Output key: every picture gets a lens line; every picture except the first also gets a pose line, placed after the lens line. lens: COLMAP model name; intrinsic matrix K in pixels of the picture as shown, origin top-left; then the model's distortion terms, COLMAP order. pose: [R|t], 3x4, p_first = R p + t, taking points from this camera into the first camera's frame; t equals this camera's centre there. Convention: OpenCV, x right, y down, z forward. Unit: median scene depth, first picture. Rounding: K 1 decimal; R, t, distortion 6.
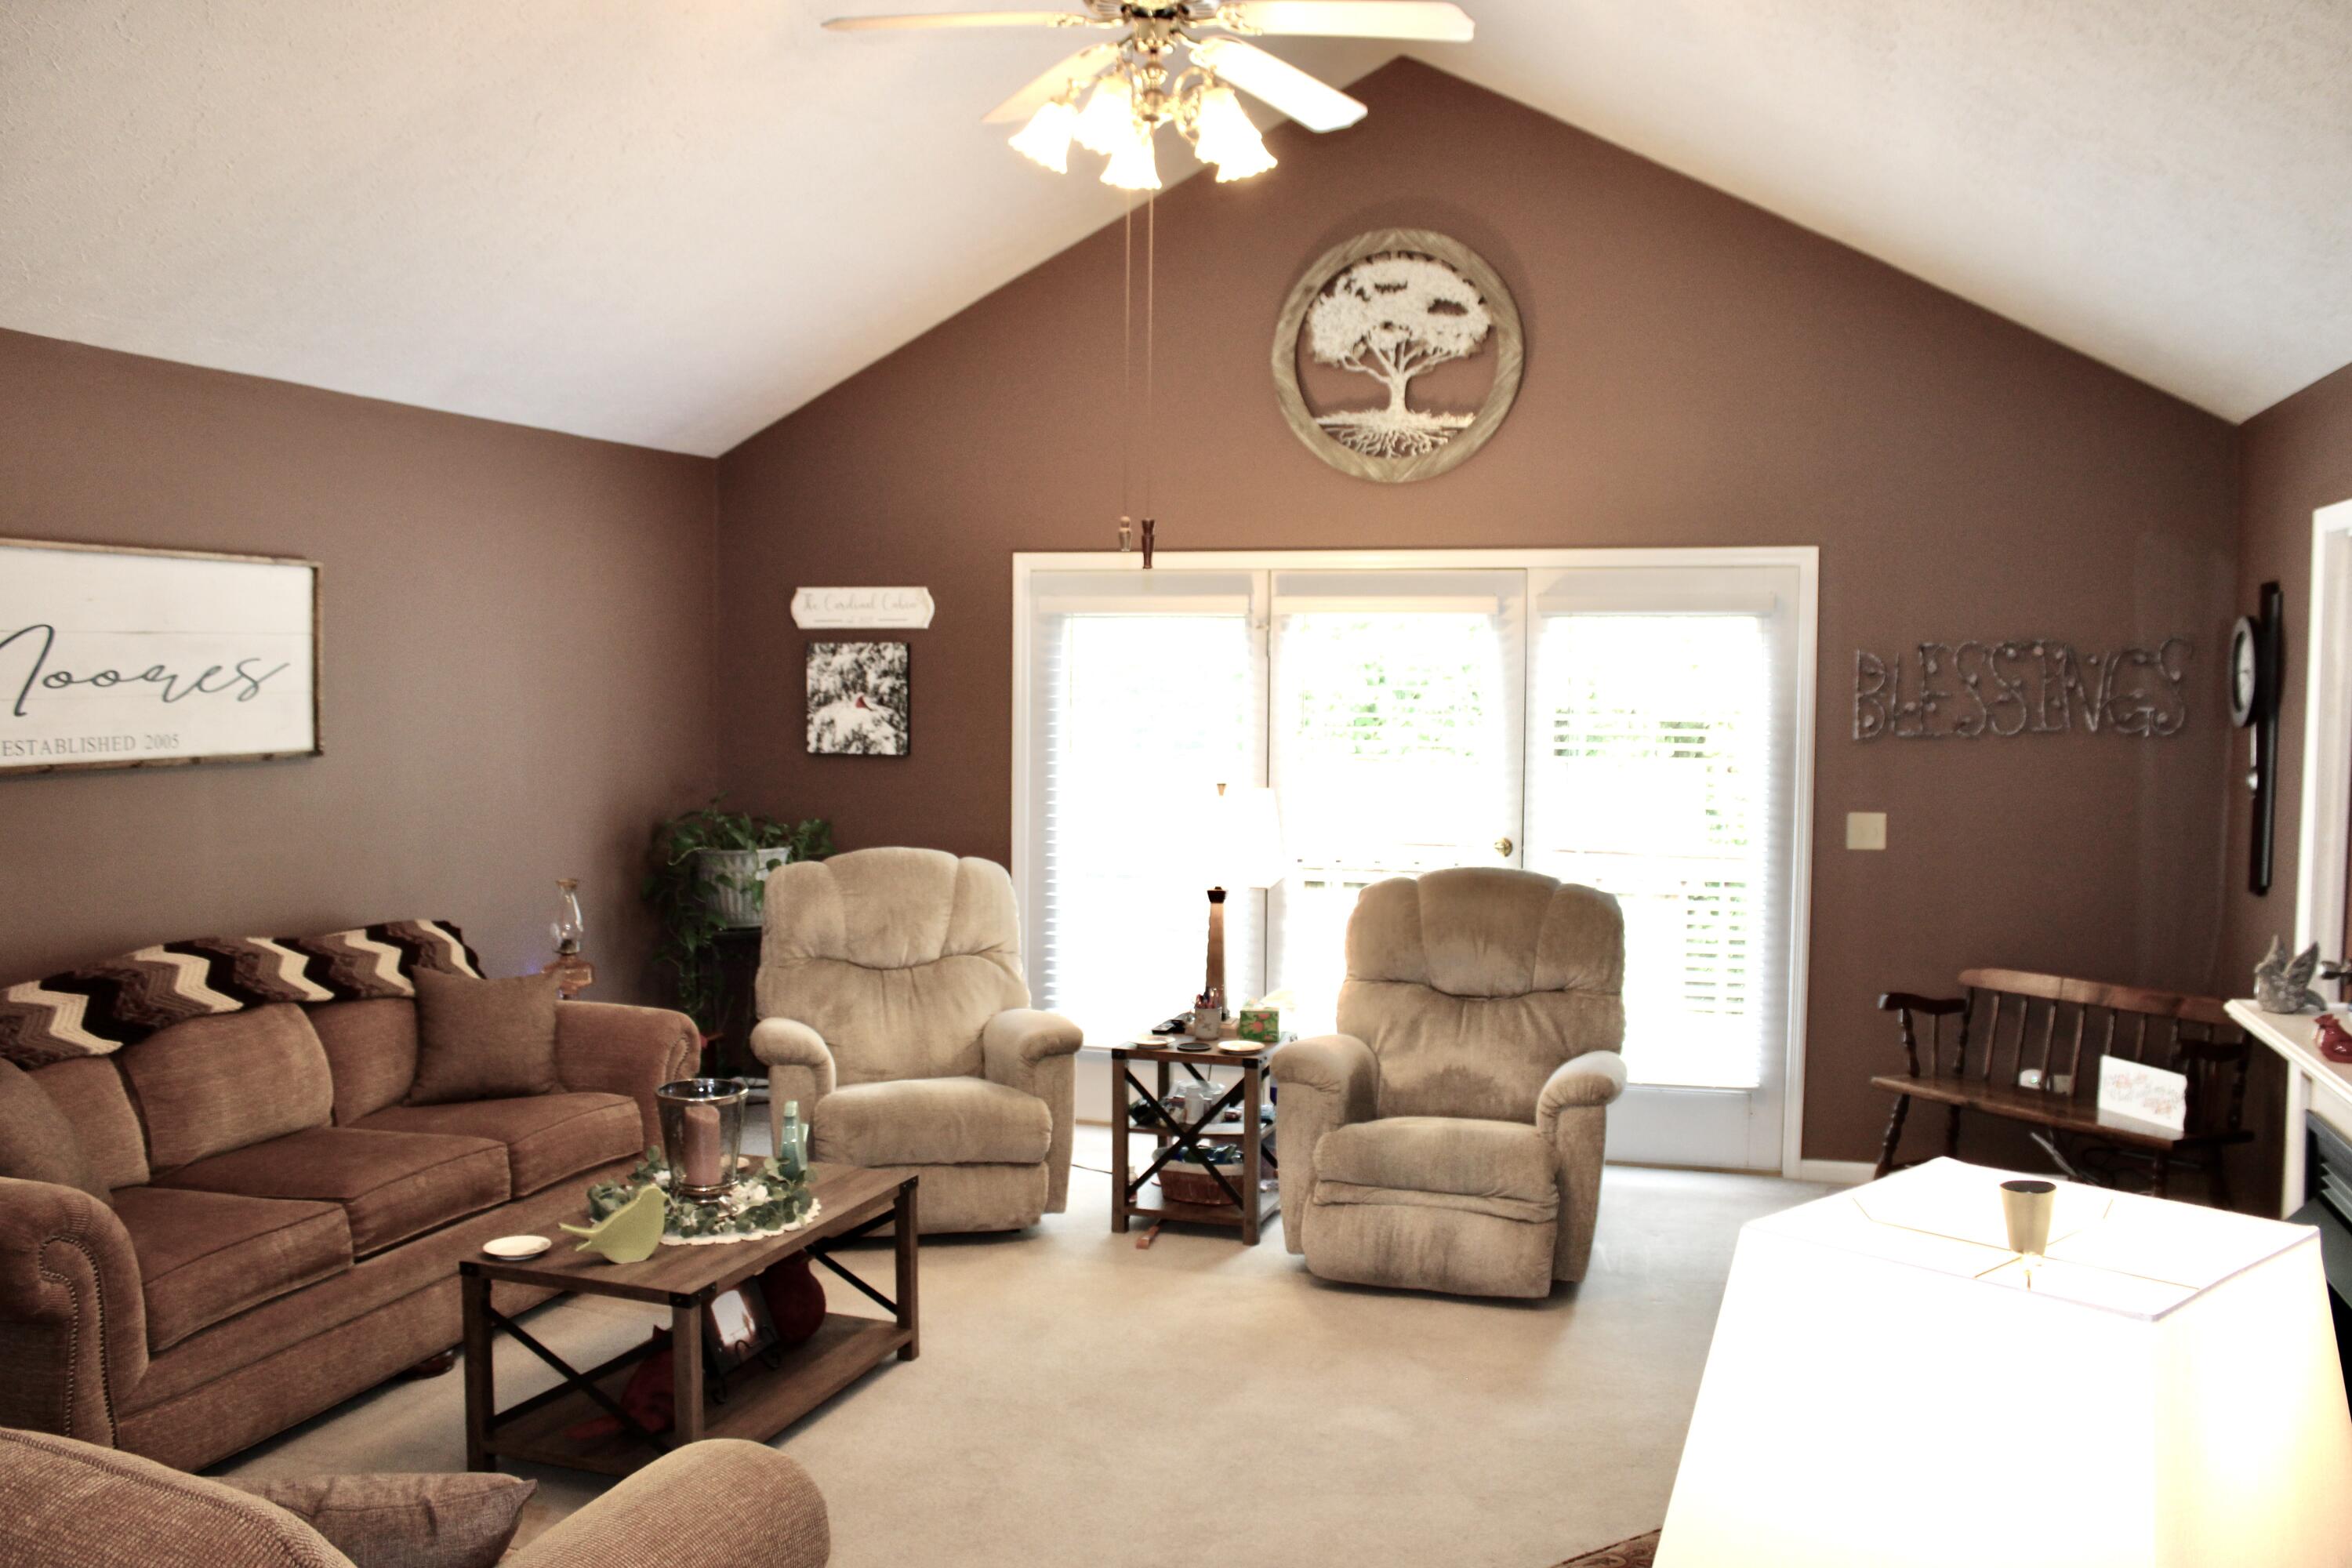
lens RADIAL K [[1964.8, 0, 1124.3], [0, 1964.8, 782.5], [0, 0, 1]] dist [-0.164436, 0.129429]
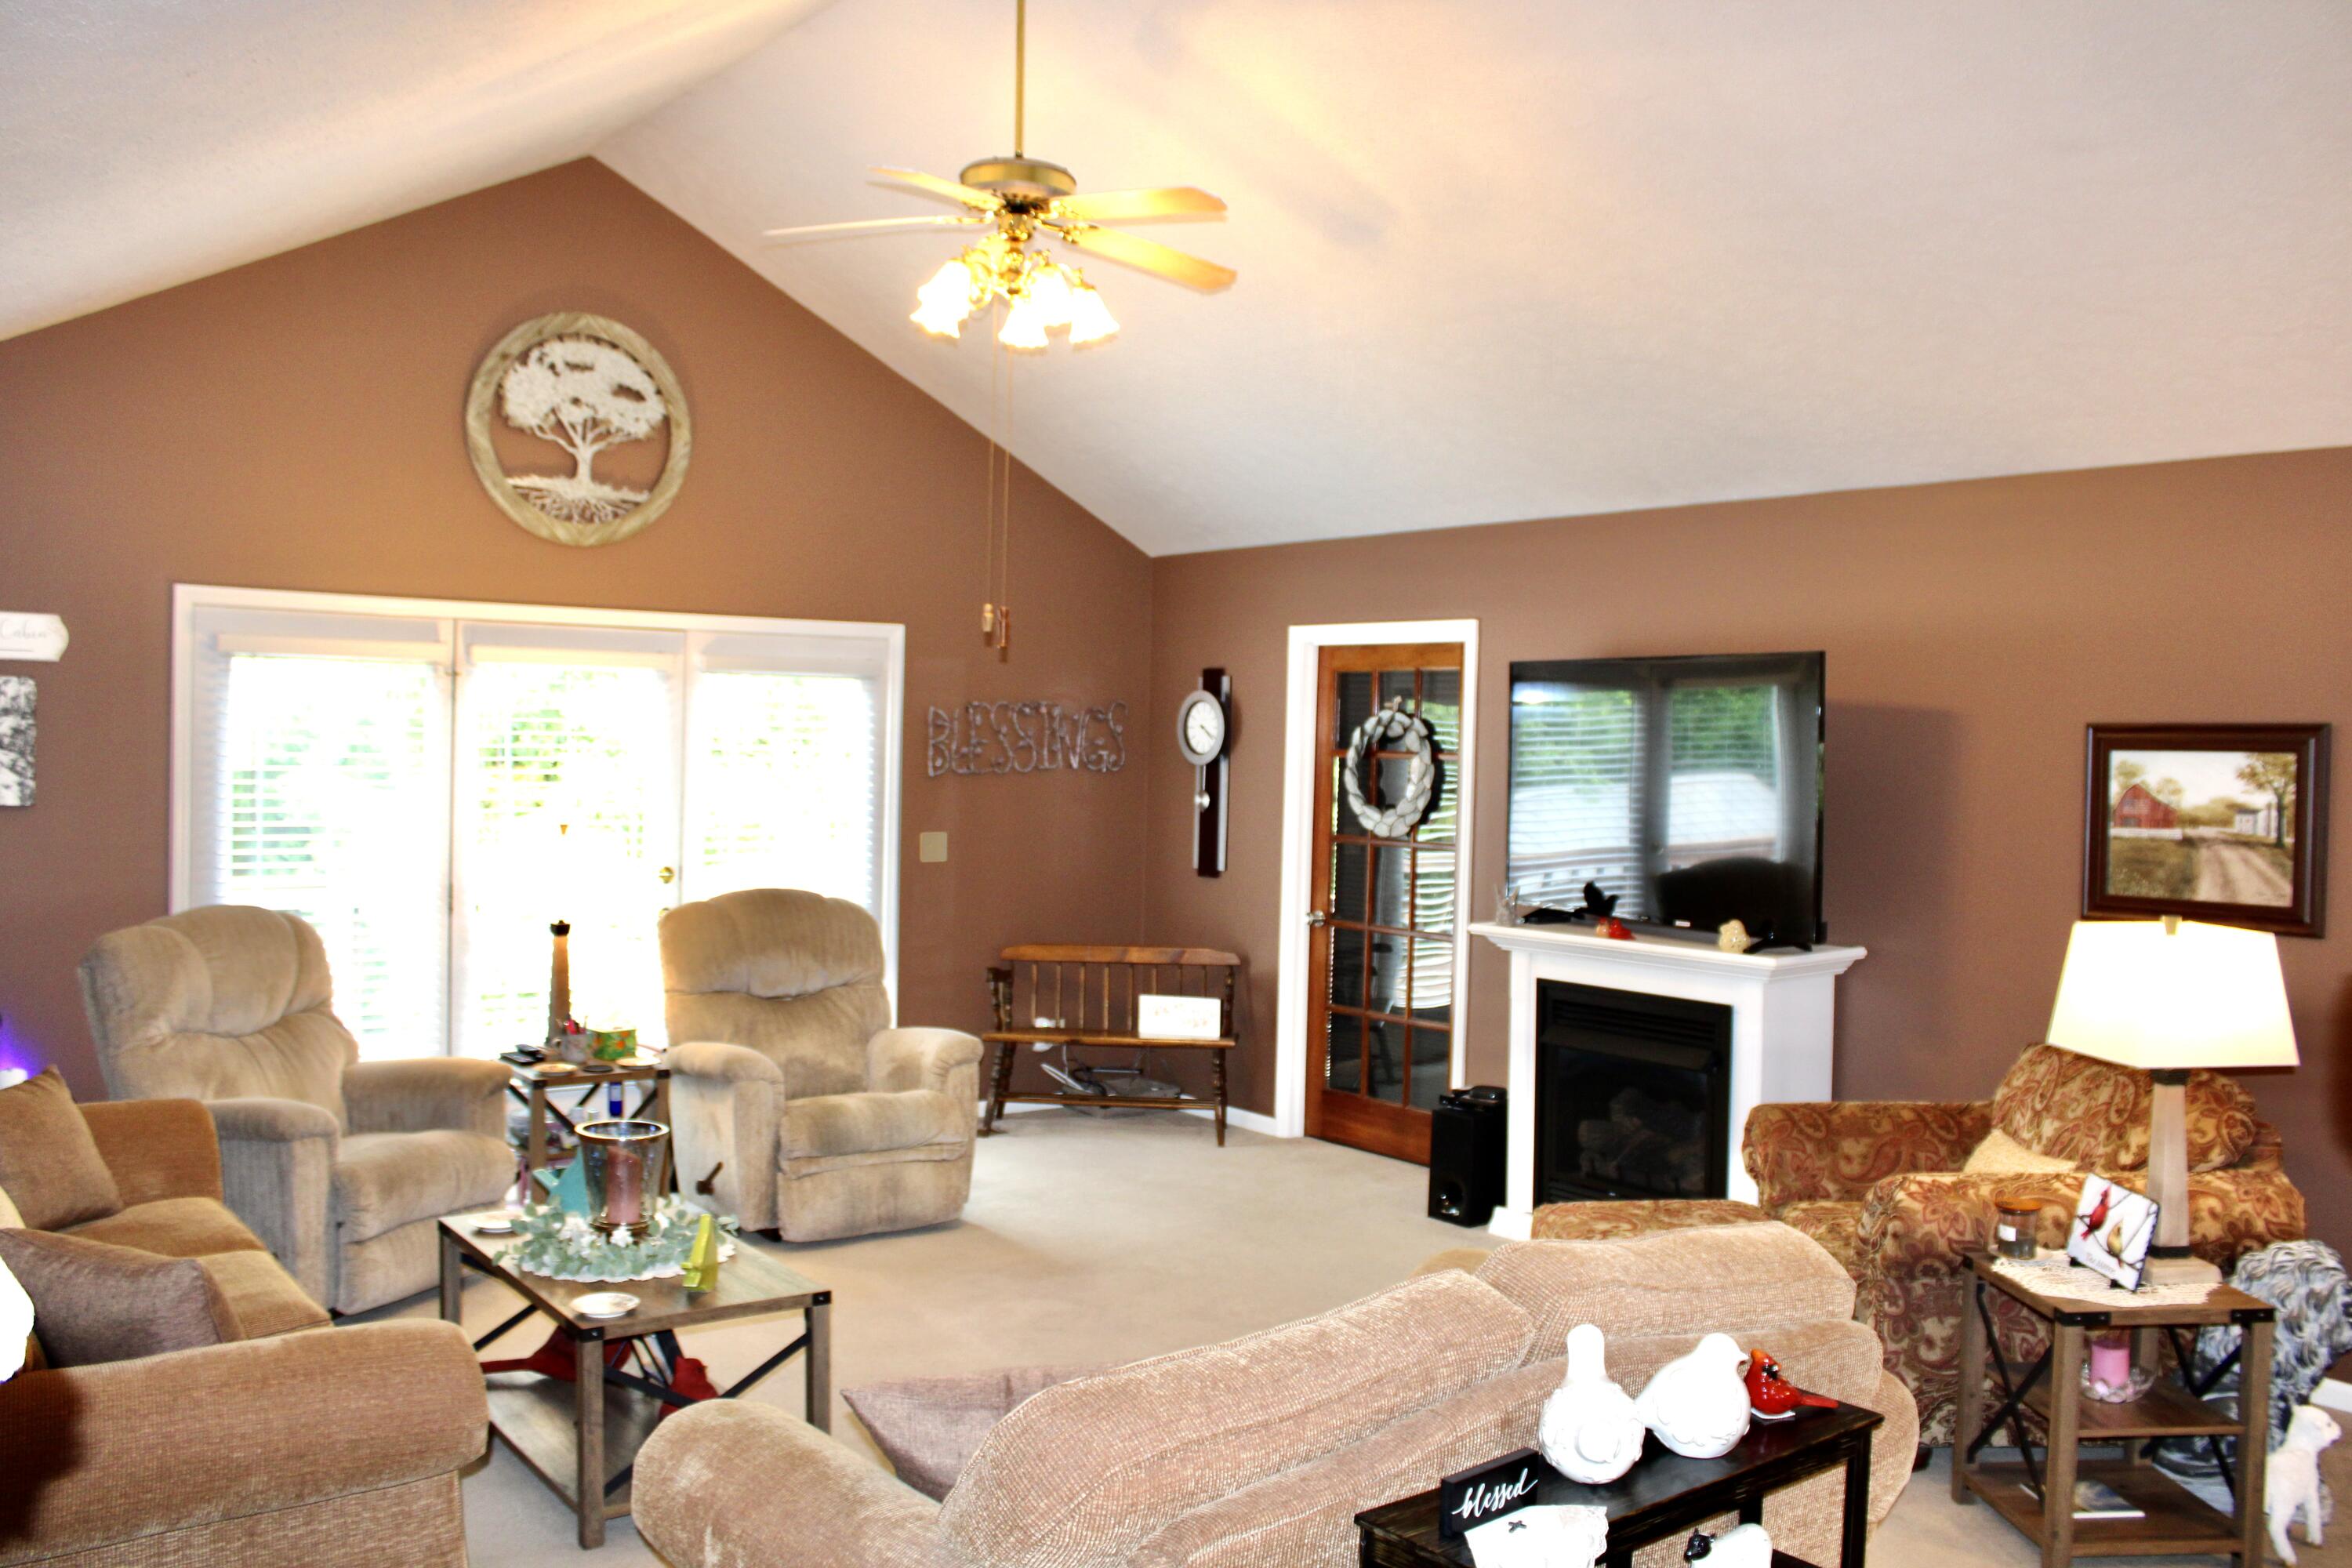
lens RADIAL K [[1964.8, 0, 1124.3], [0, 1964.8, 782.5], [0, 0, 1]] dist [-0.164436, 0.129429]
pose [[0.564098, -0.011388, 0.825629, -0.588515], [0.028308, 0.999584, -0.005554, -0.006614], [-0.825222, 0.026505, 0.564186, 0.140811]]
